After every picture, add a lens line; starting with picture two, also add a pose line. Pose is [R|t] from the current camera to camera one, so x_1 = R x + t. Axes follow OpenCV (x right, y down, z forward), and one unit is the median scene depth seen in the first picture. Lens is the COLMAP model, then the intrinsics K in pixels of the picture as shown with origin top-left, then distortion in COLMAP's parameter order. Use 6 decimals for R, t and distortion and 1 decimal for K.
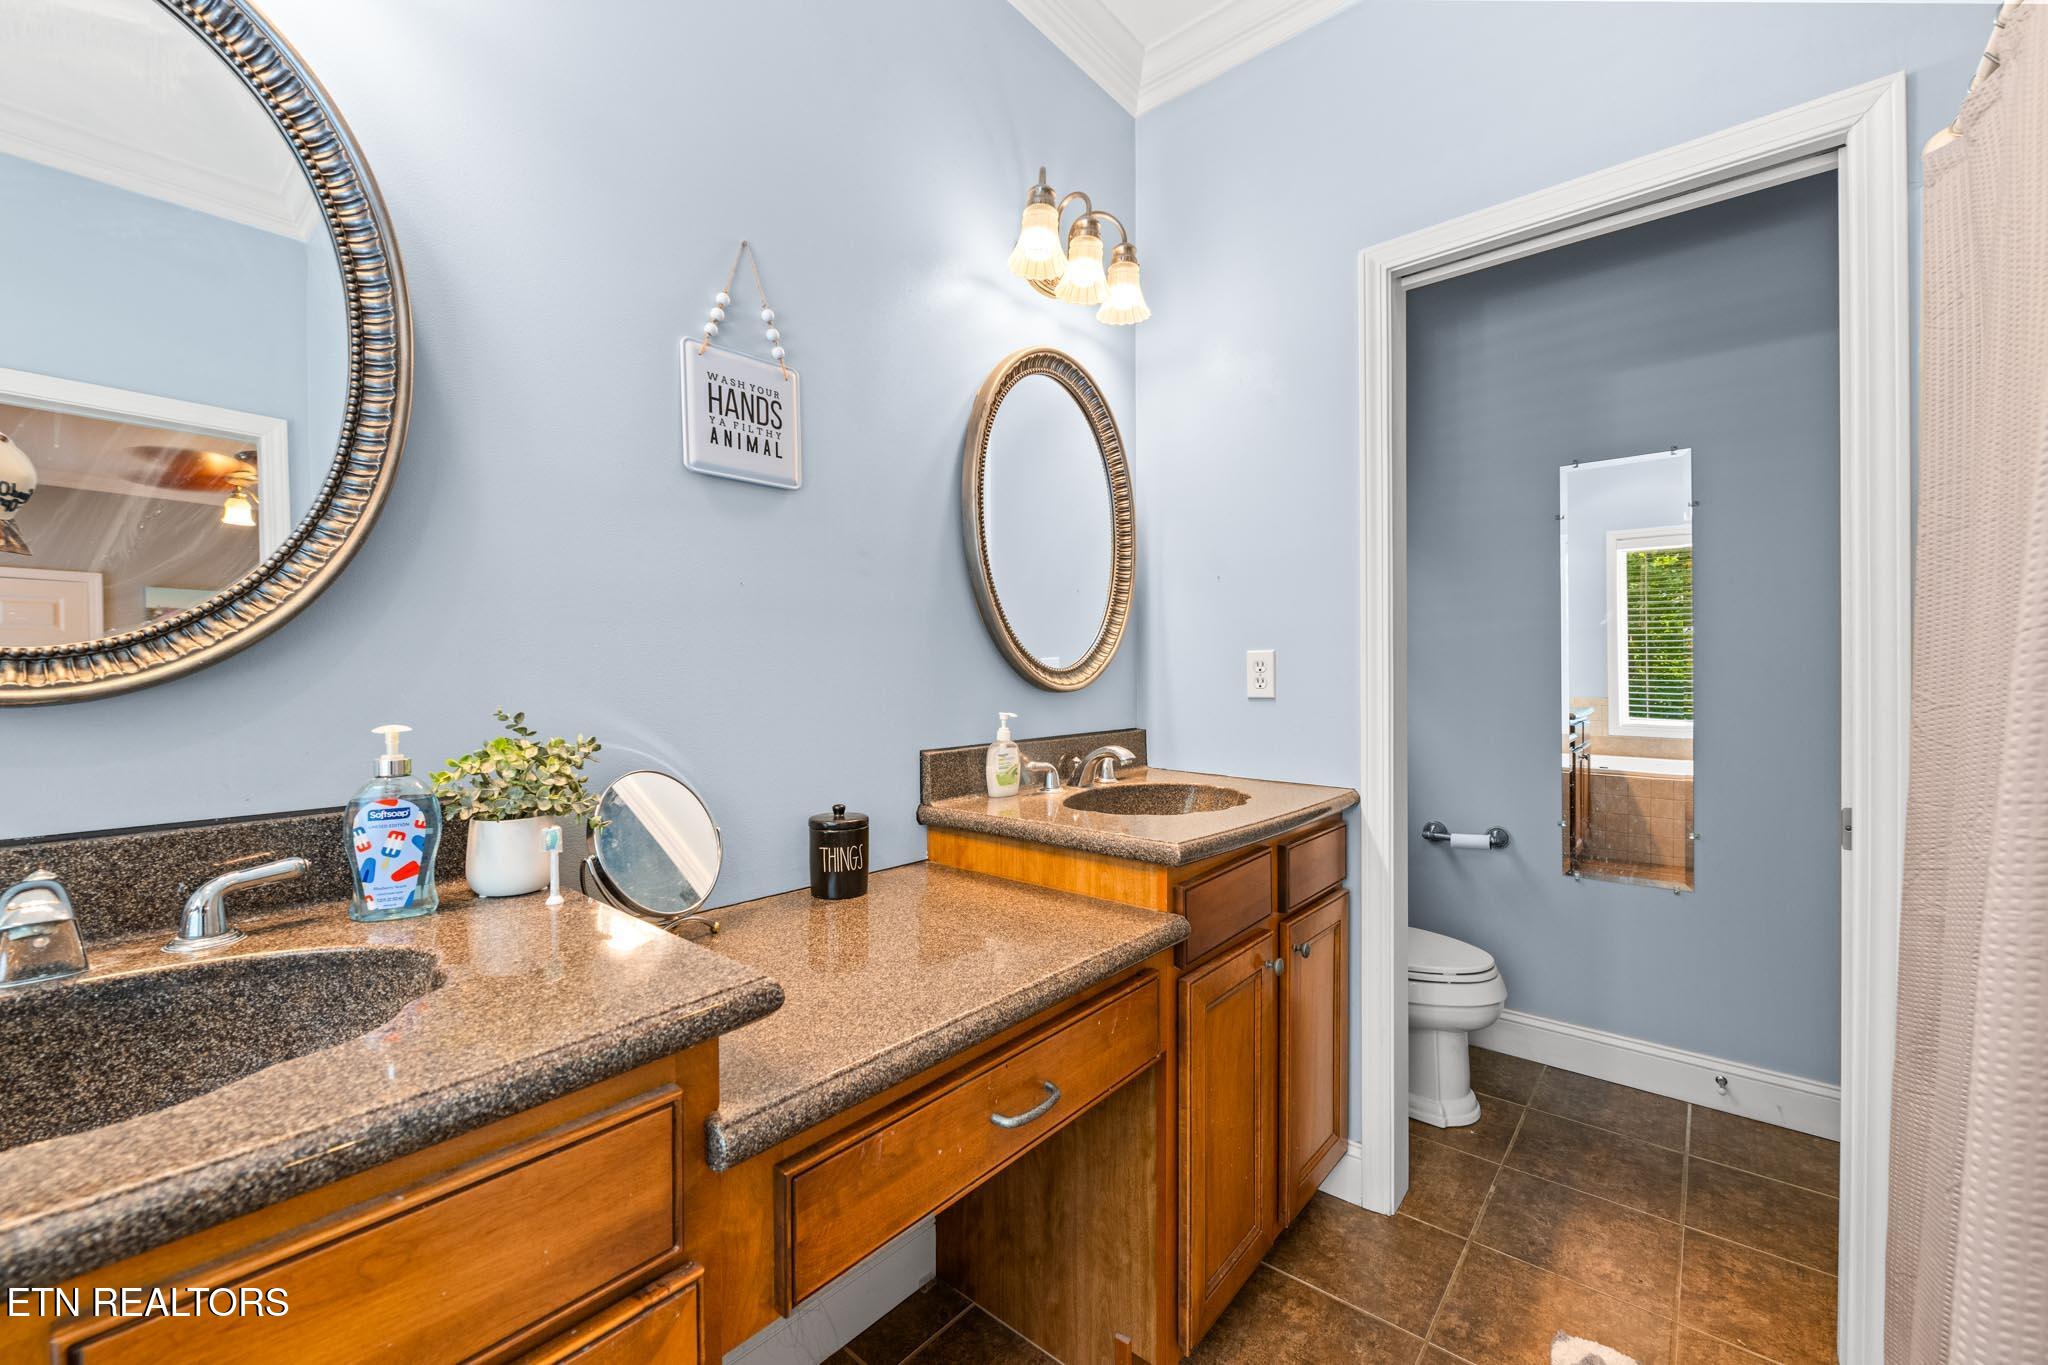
lens RADIAL K [[823.8, 0, 1025.6], [0, 823.8, 678.7], [0, 0, 1]] dist [-0.007774, 0.000098]
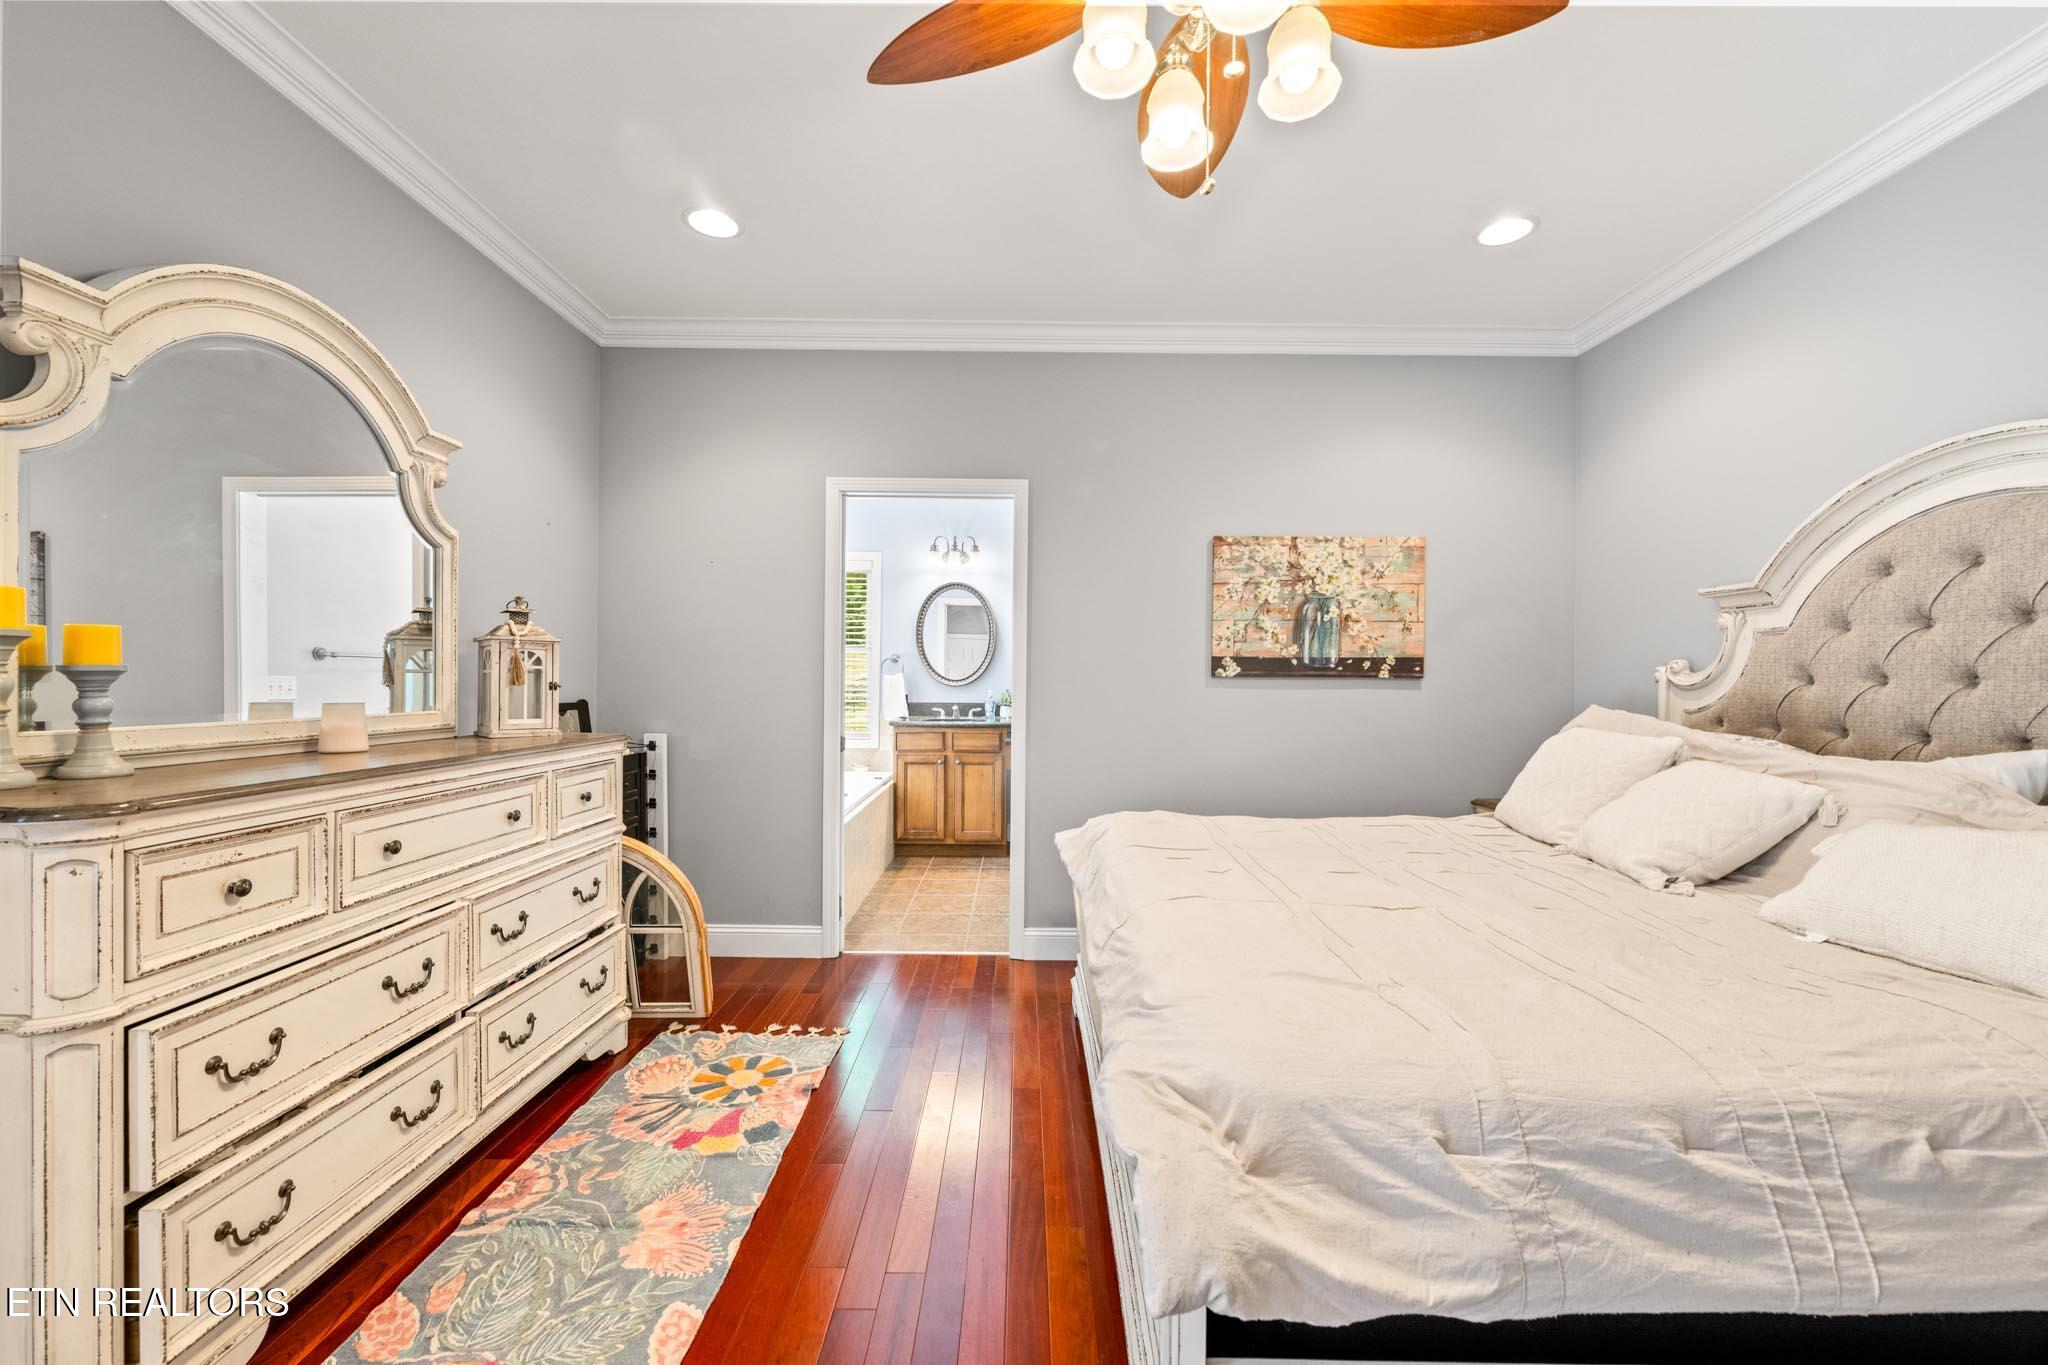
lens RADIAL K [[813.3, 0, 1010.2], [0, 813.3, 689.0], [0, 0, 1]] dist [-0.002847, -0.000415]
pose [[0.637788, 0.010162, -0.770145, 3.406920], [-0.012928, 0.999913, 0.002488, 0.018117], [0.770104, 0.008369, 0.637864, -2.388806]]
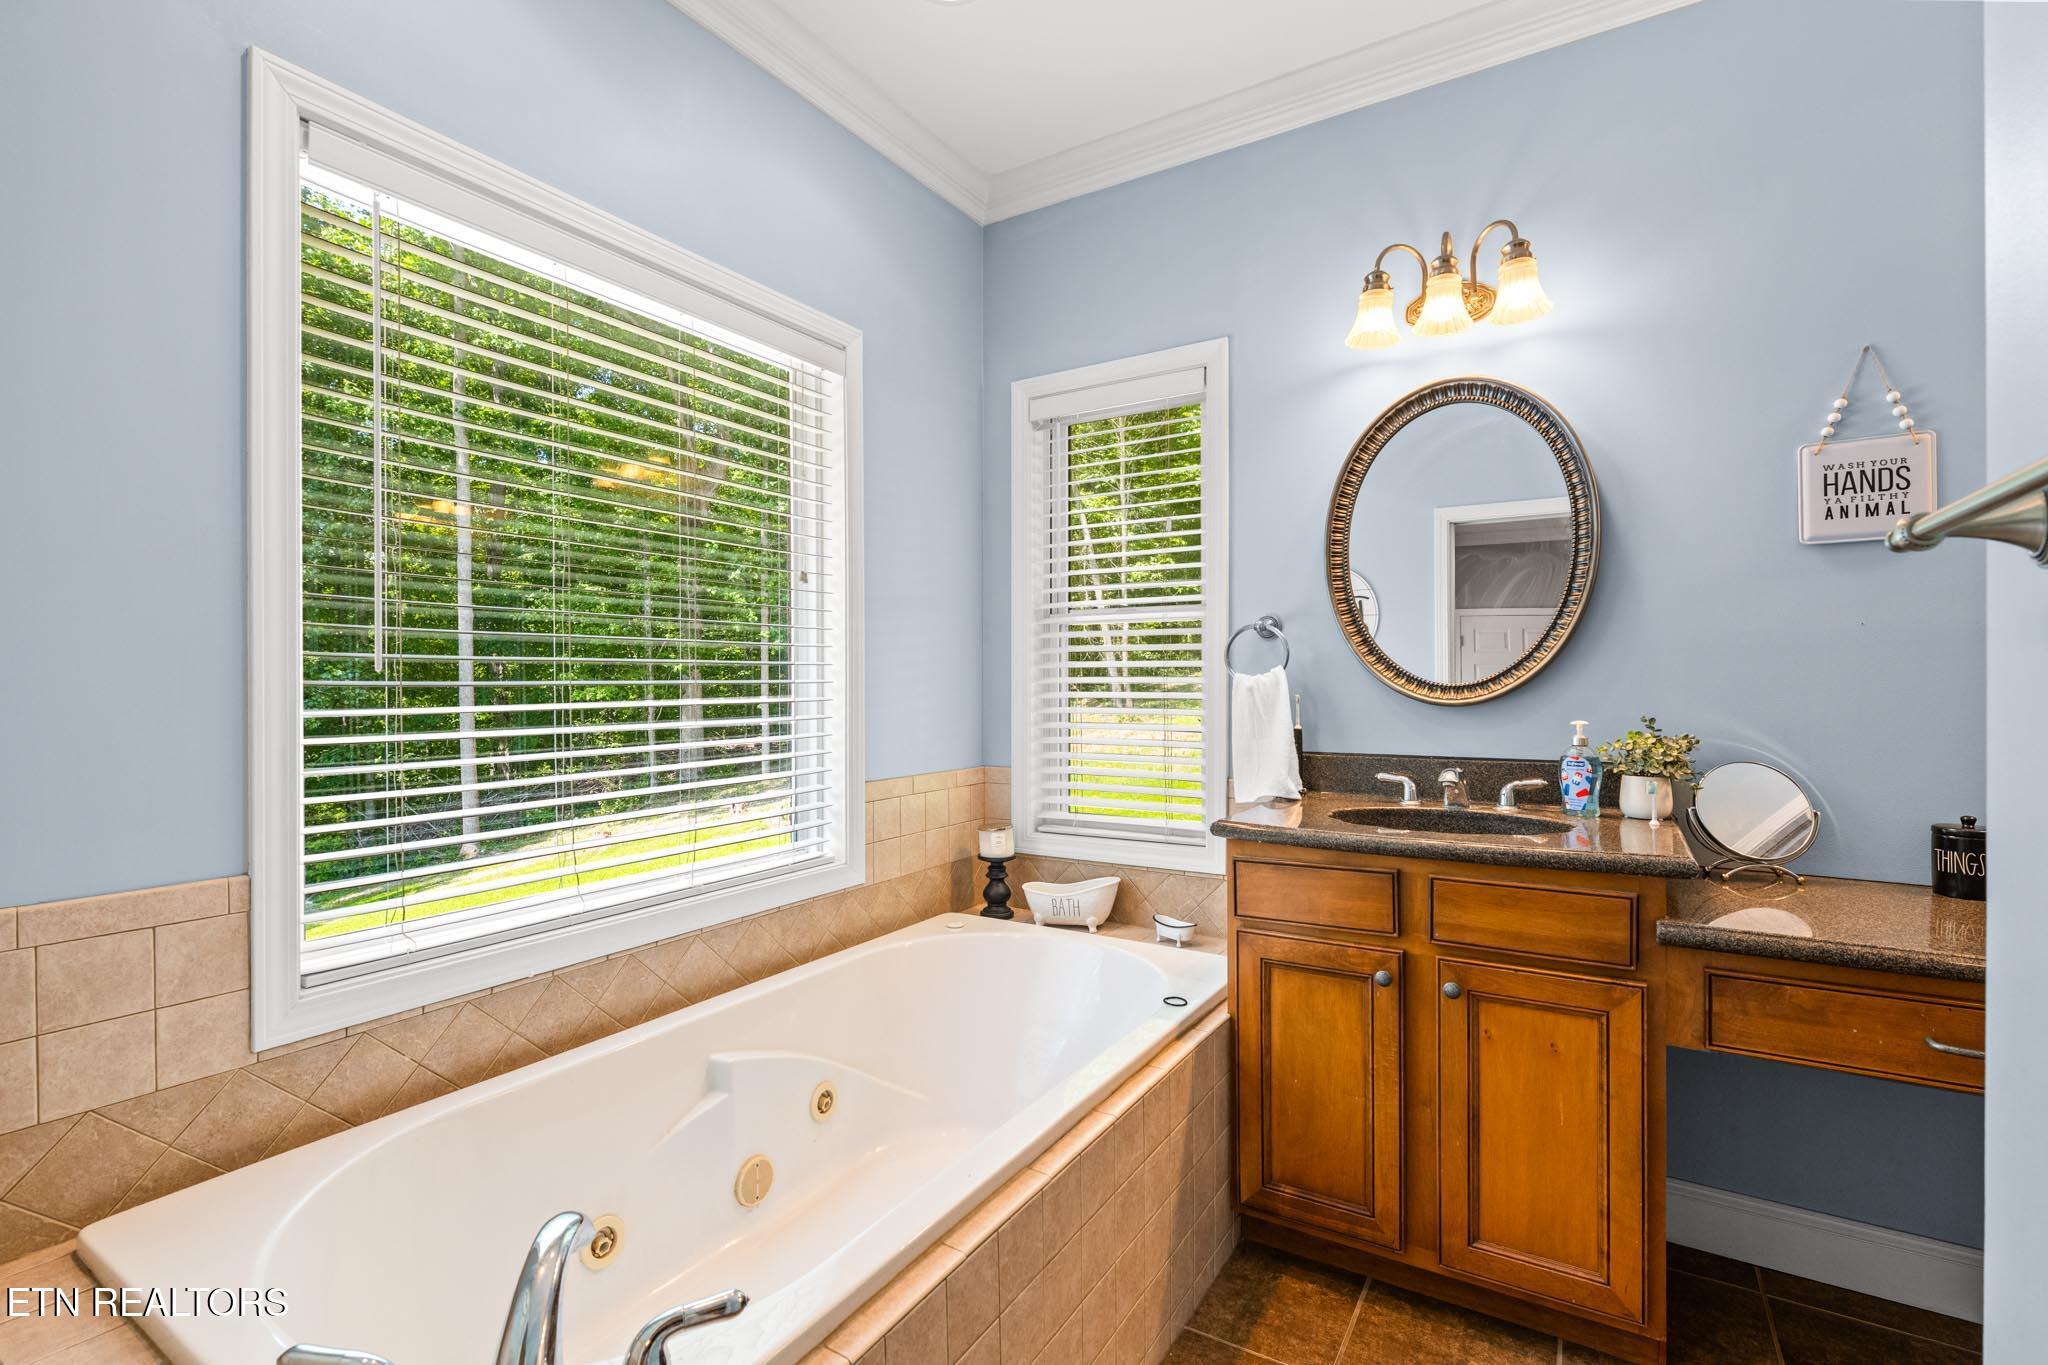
lens RADIAL K [[914.1, 0, 1031.3], [0, 914.1, 682.7], [0, 0, 1]] dist [-0.005801, -0.000481]
pose [[0.148815, 0.000400, -0.988865, 0.938806], [-0.006363, 0.999980, -0.000553, -0.020389], [0.988845, 0.006374, 0.148815, -0.504858]]
